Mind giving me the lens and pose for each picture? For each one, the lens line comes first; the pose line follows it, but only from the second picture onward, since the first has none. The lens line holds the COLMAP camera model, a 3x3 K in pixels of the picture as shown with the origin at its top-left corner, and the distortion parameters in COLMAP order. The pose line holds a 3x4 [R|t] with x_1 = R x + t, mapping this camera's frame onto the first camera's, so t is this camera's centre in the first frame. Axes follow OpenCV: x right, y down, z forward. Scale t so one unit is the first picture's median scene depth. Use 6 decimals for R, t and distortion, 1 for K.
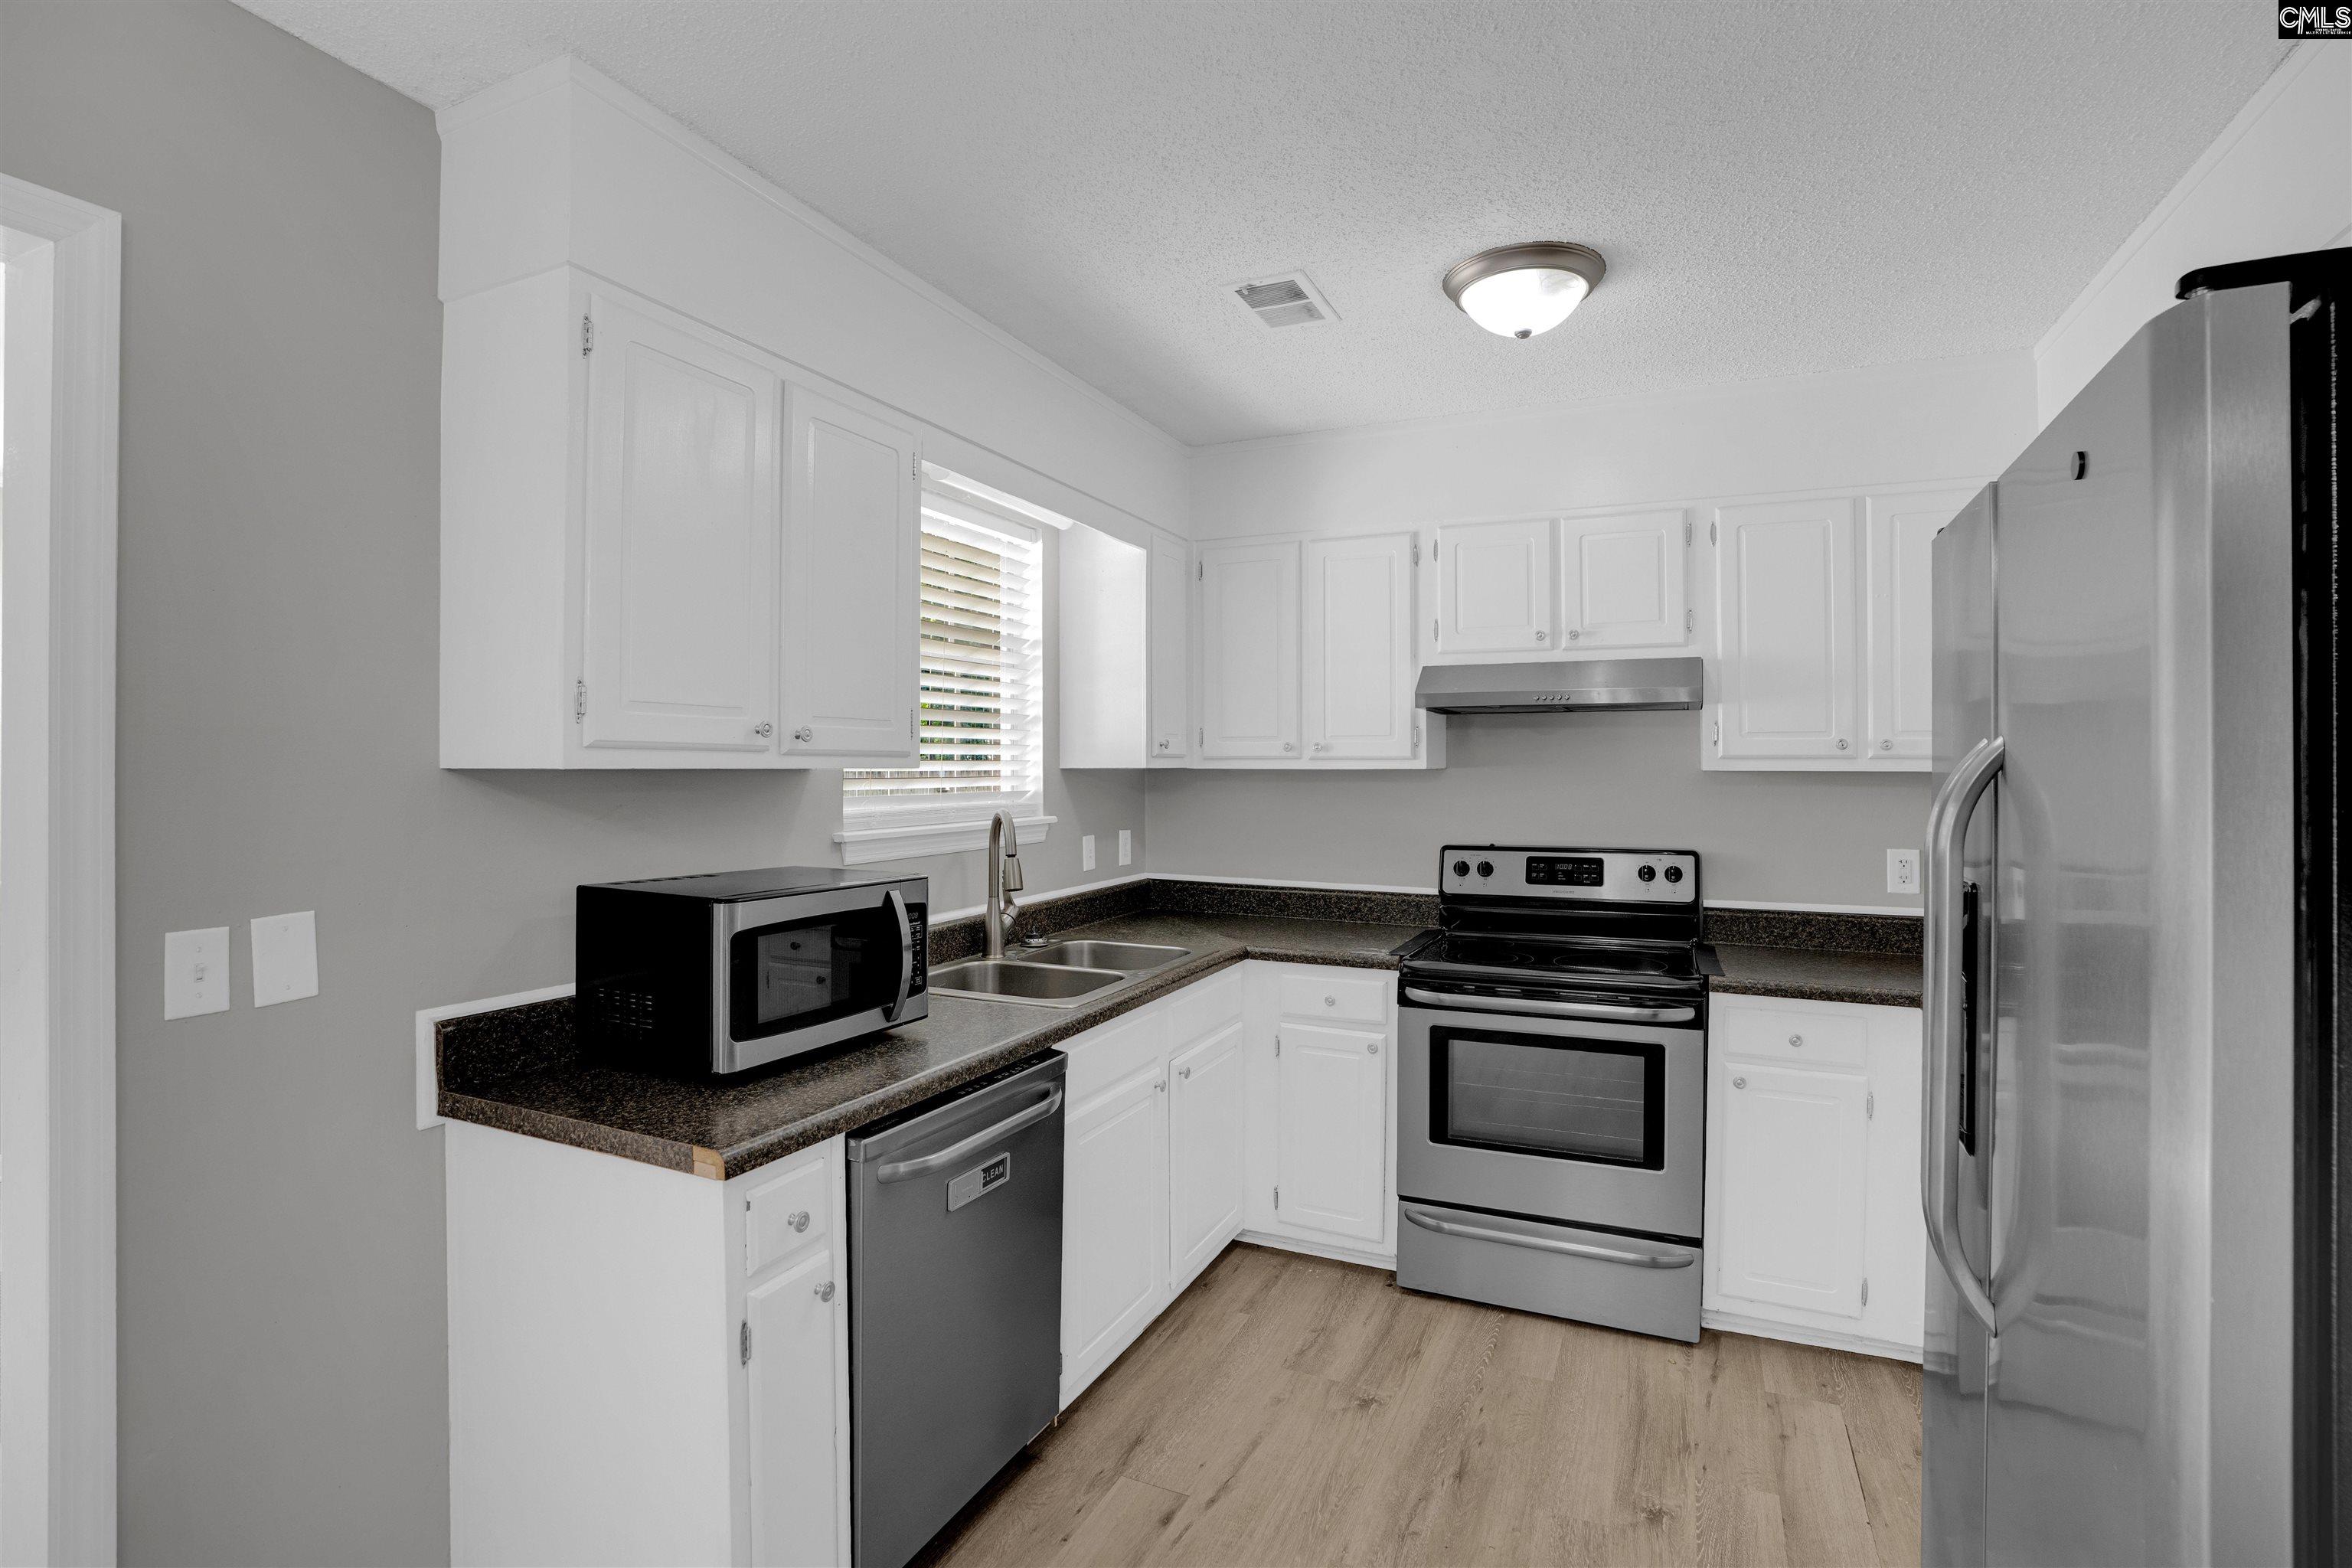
lens RADIAL K [[1095.1, 0, 1186.4], [0, 1095.1, 749.2], [0, 0, 1]] dist [-0.071413, 0.030352]
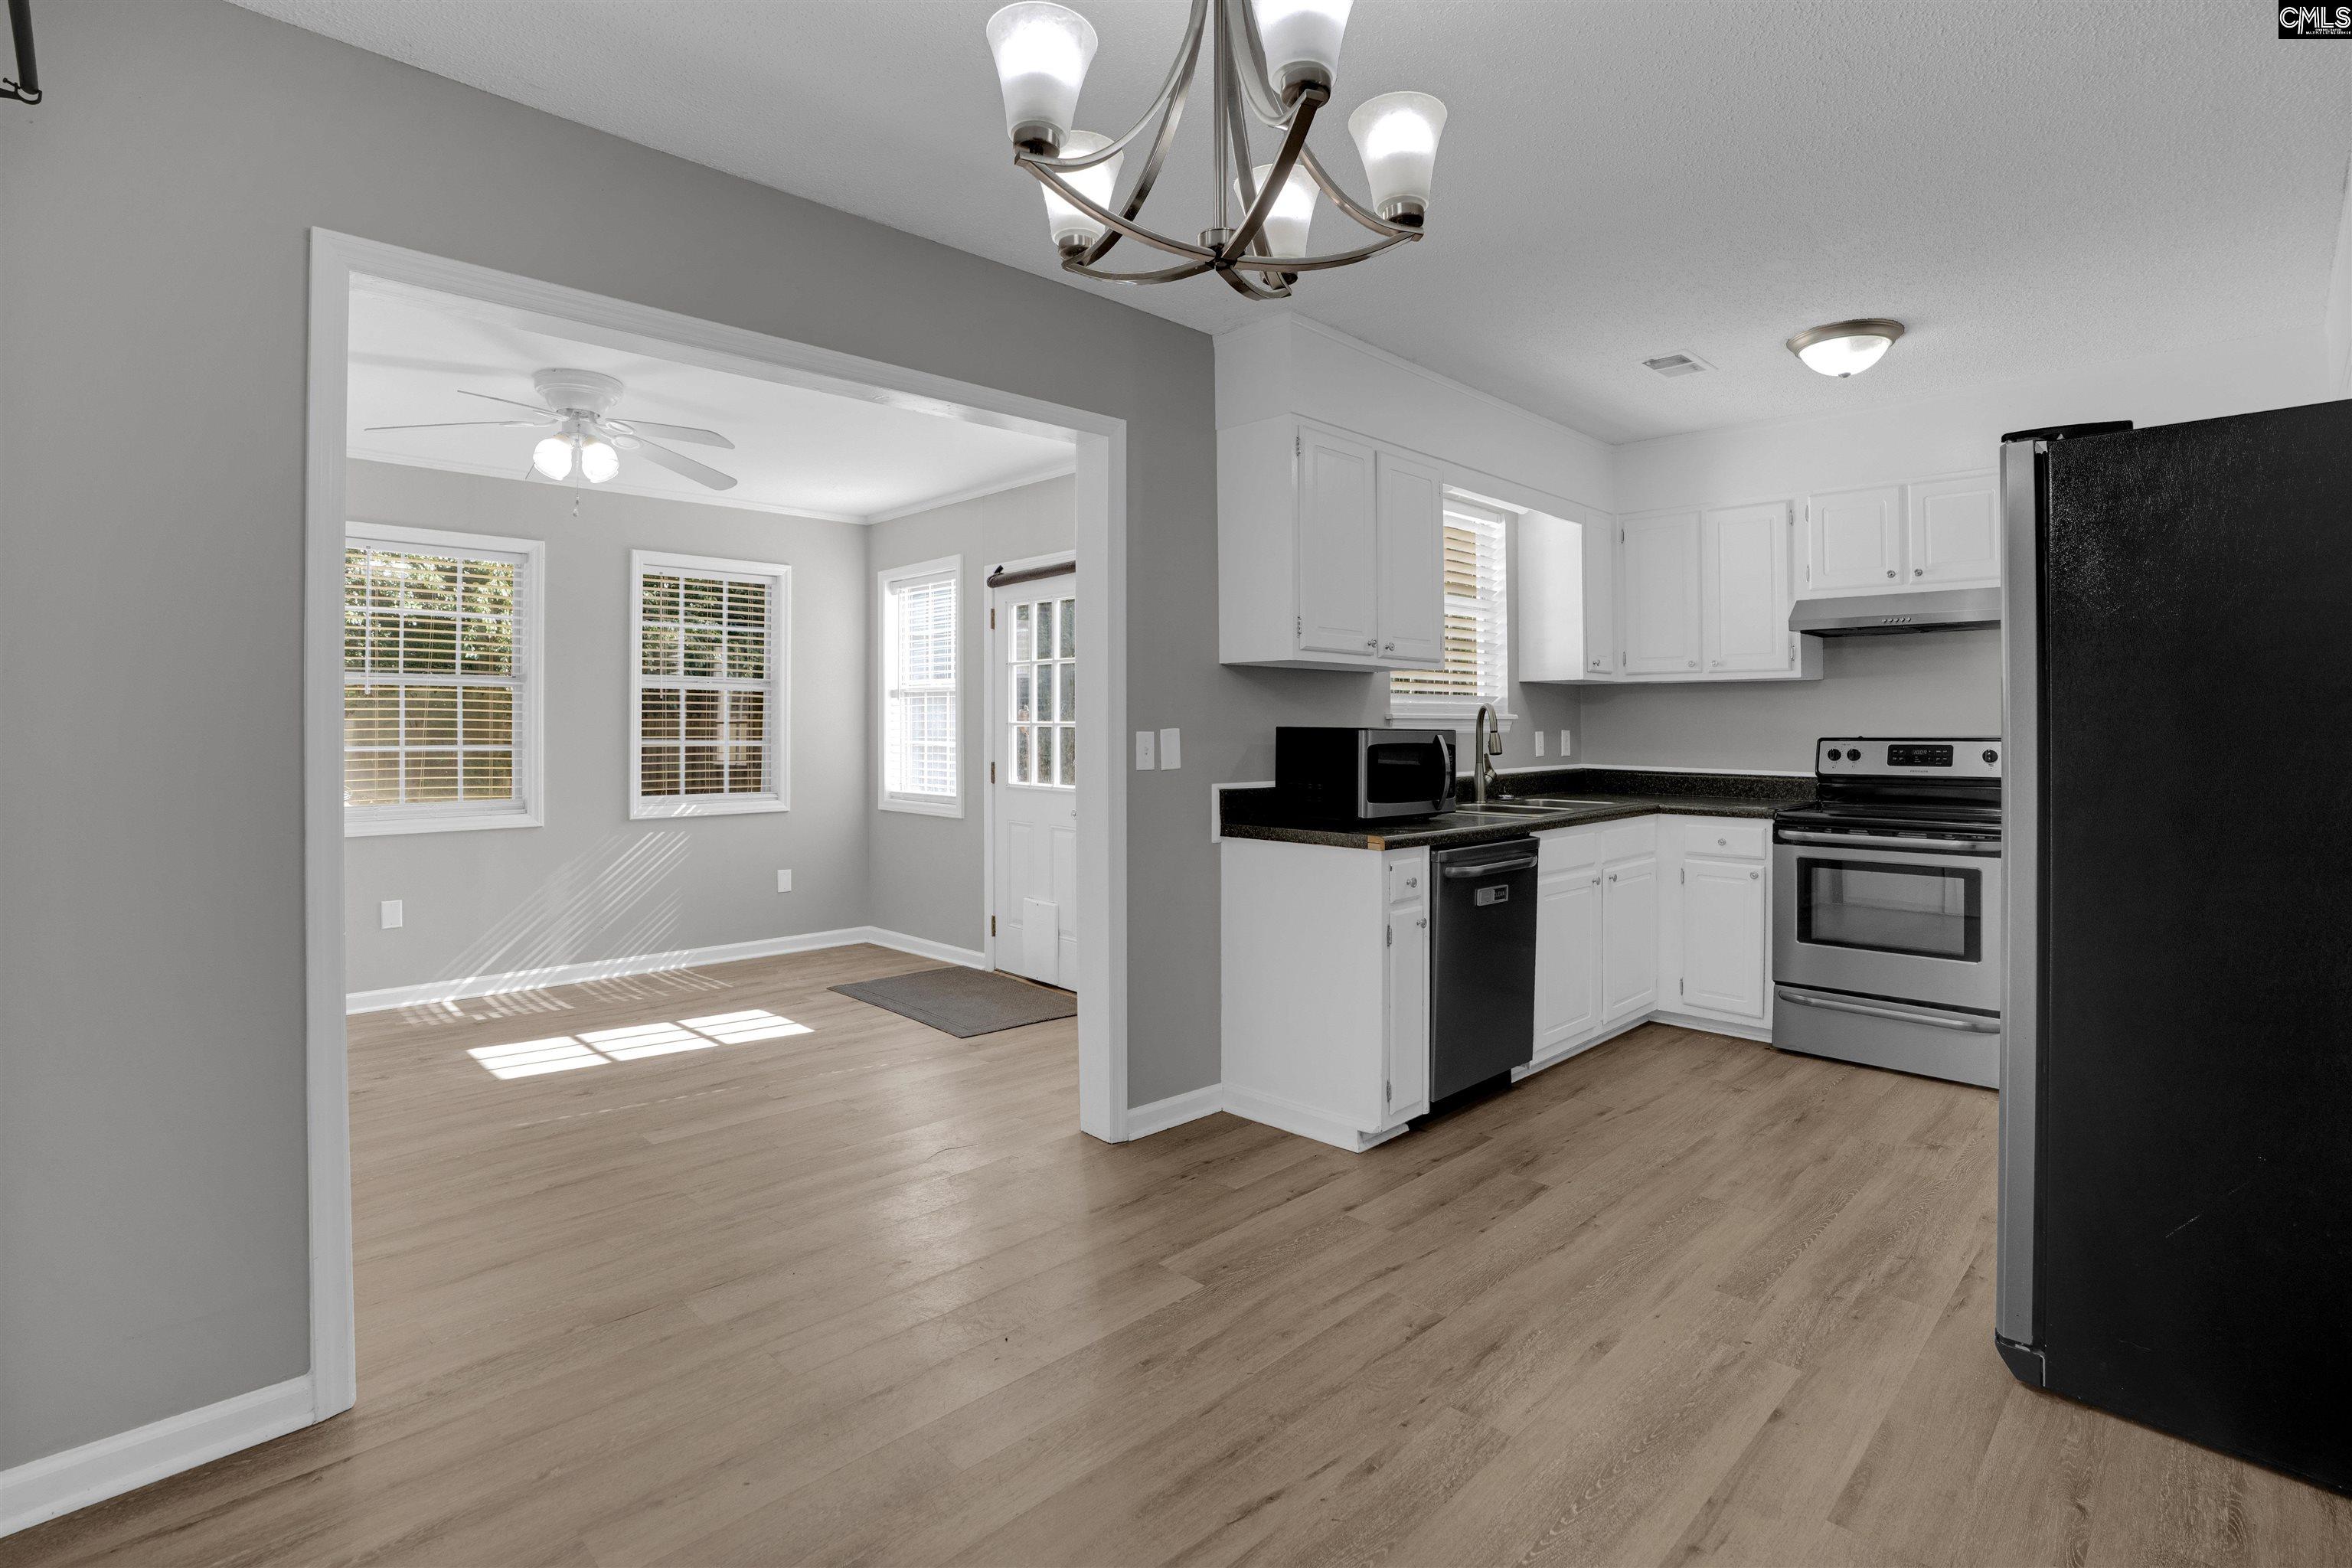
lens RADIAL K [[1129.7, 0, 1207.3], [0, 1129.7, 695.8], [0, 0, 1]] dist [-0.061696, 0.024071]
pose [[0.940779, -0.006647, -0.338955, -0.003104], [0.002977, 0.999931, -0.011345, 0.066698], [0.339007, 0.009664, 0.940734, -0.649705]]
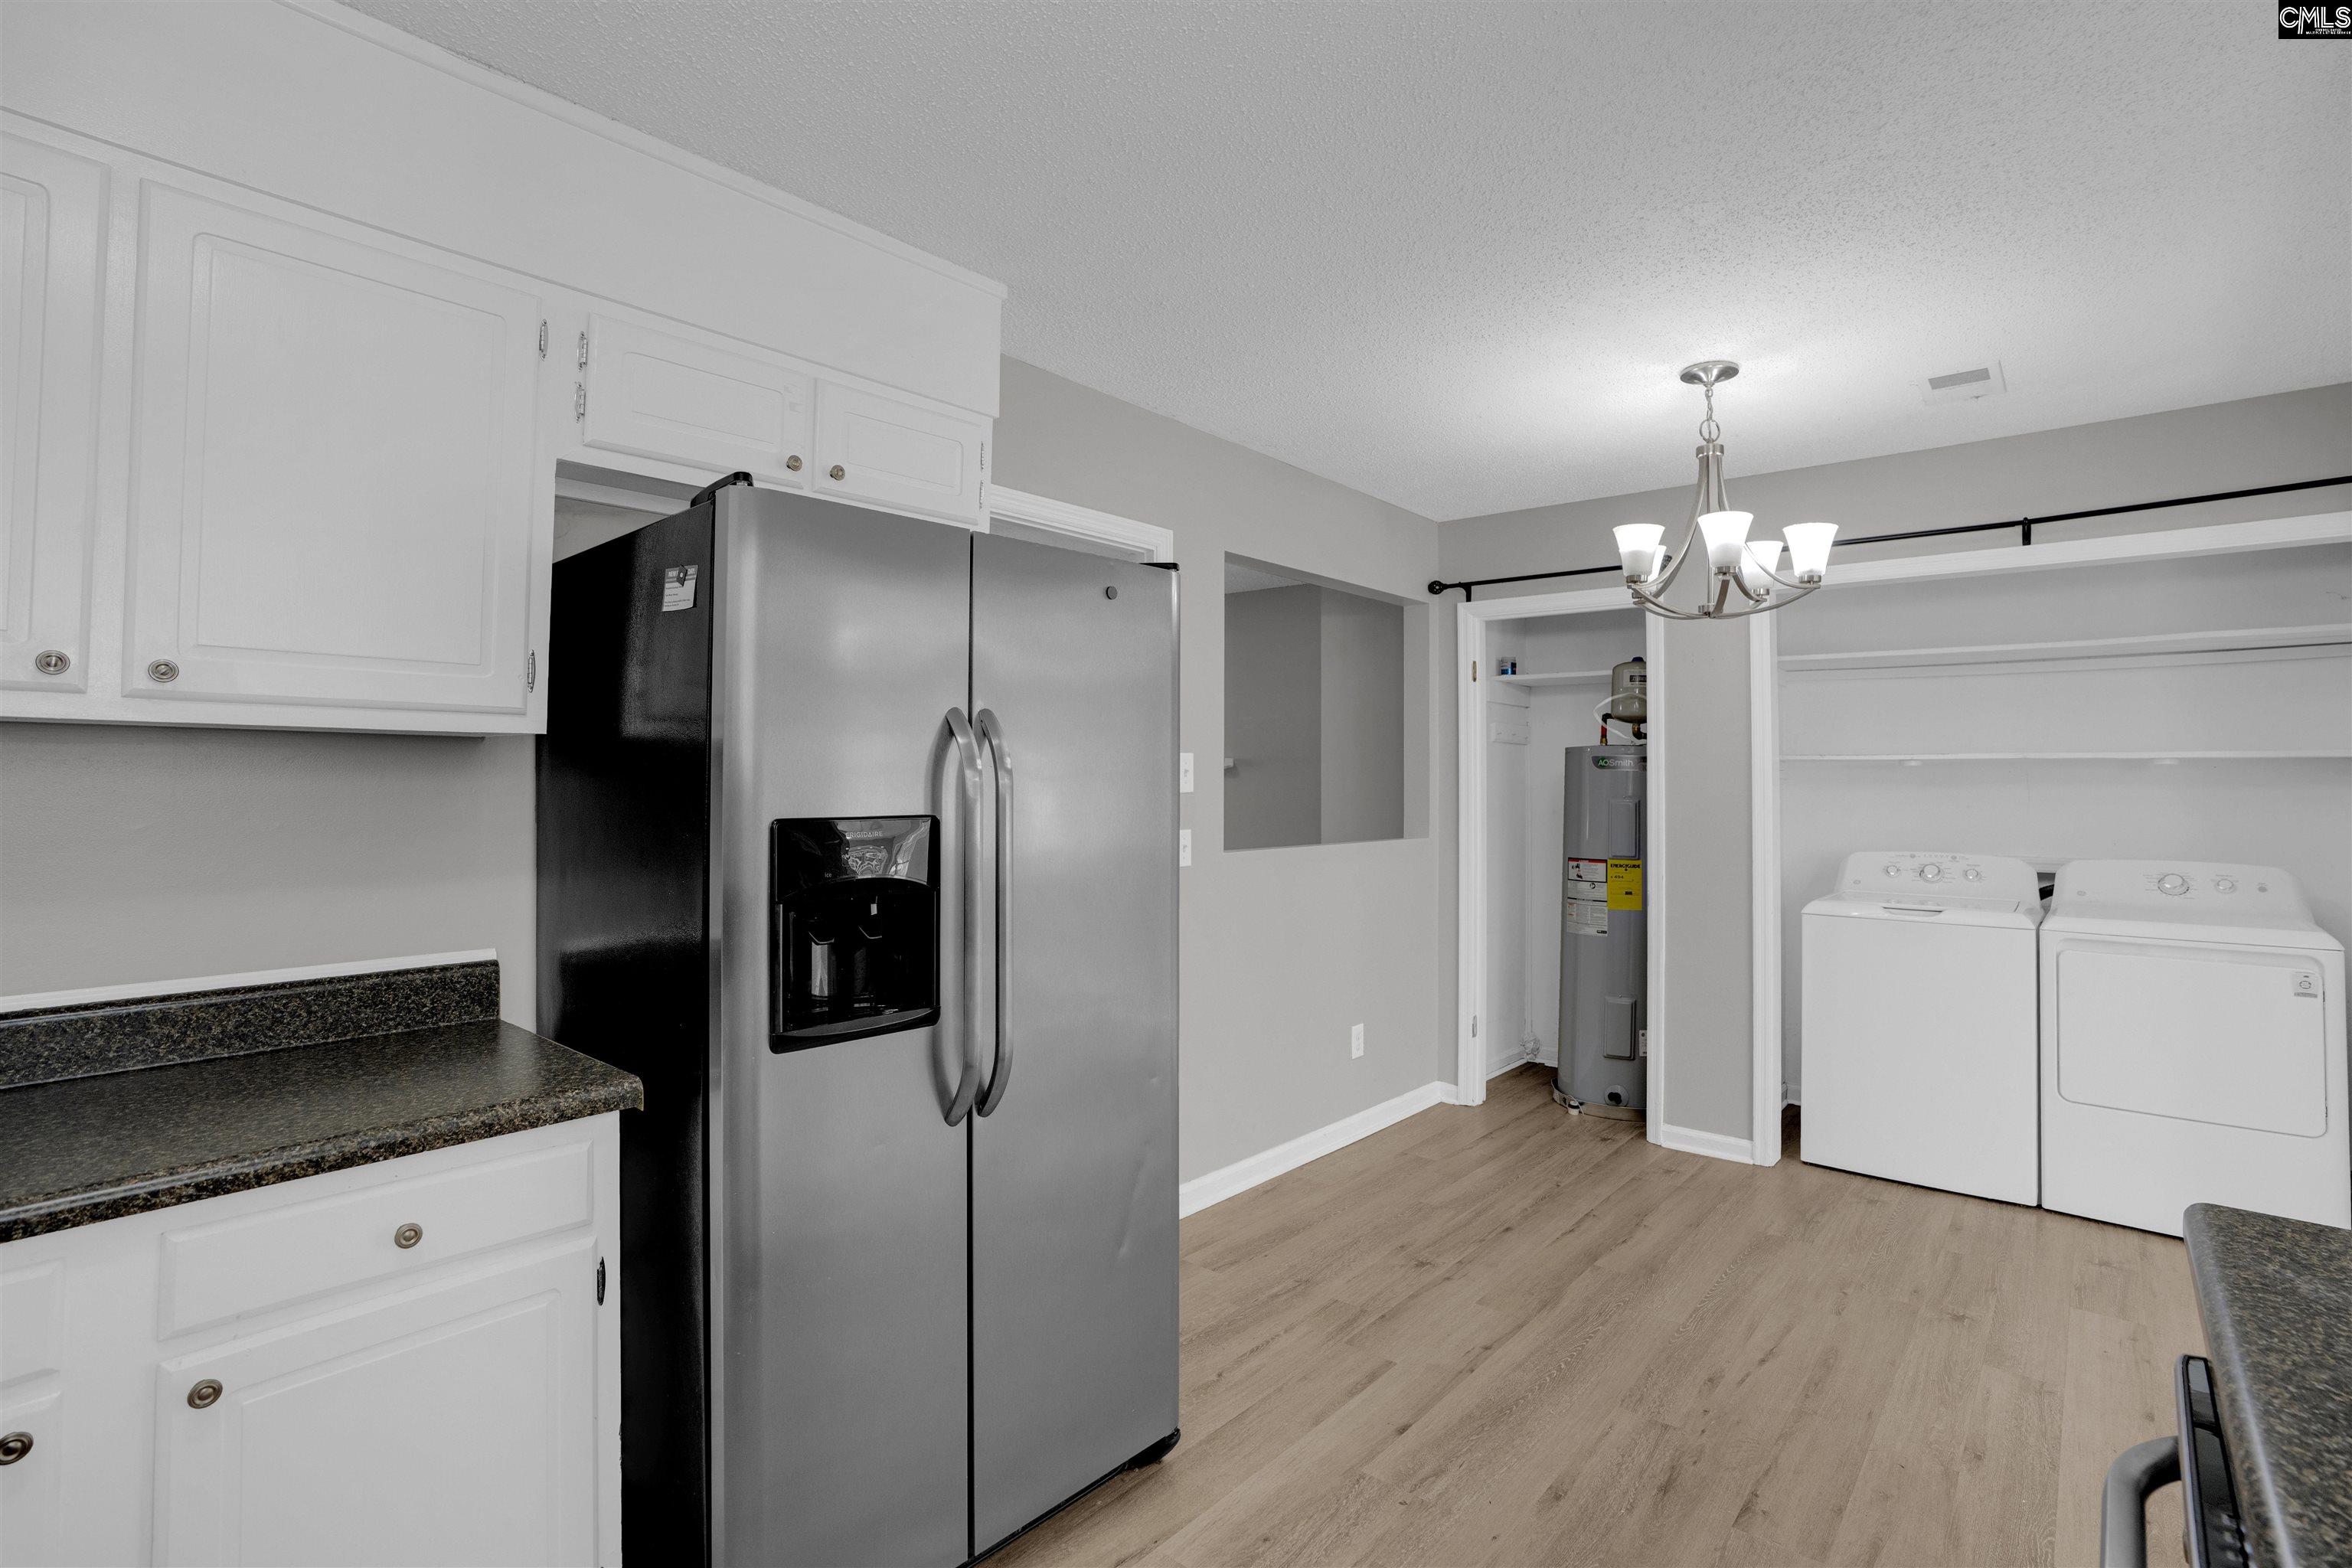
lens RADIAL K [[1106.2, 0, 1171.6], [0, 1106.2, 753.3], [0, 0, 1]] dist [-0.052603, 0.020539]
pose [[-0.957363, 0.001449, 0.288885, 0.030792], [-0.010423, 0.999163, -0.039554, 0.045270], [-0.288701, -0.040878, -0.956546, 1.076395]]
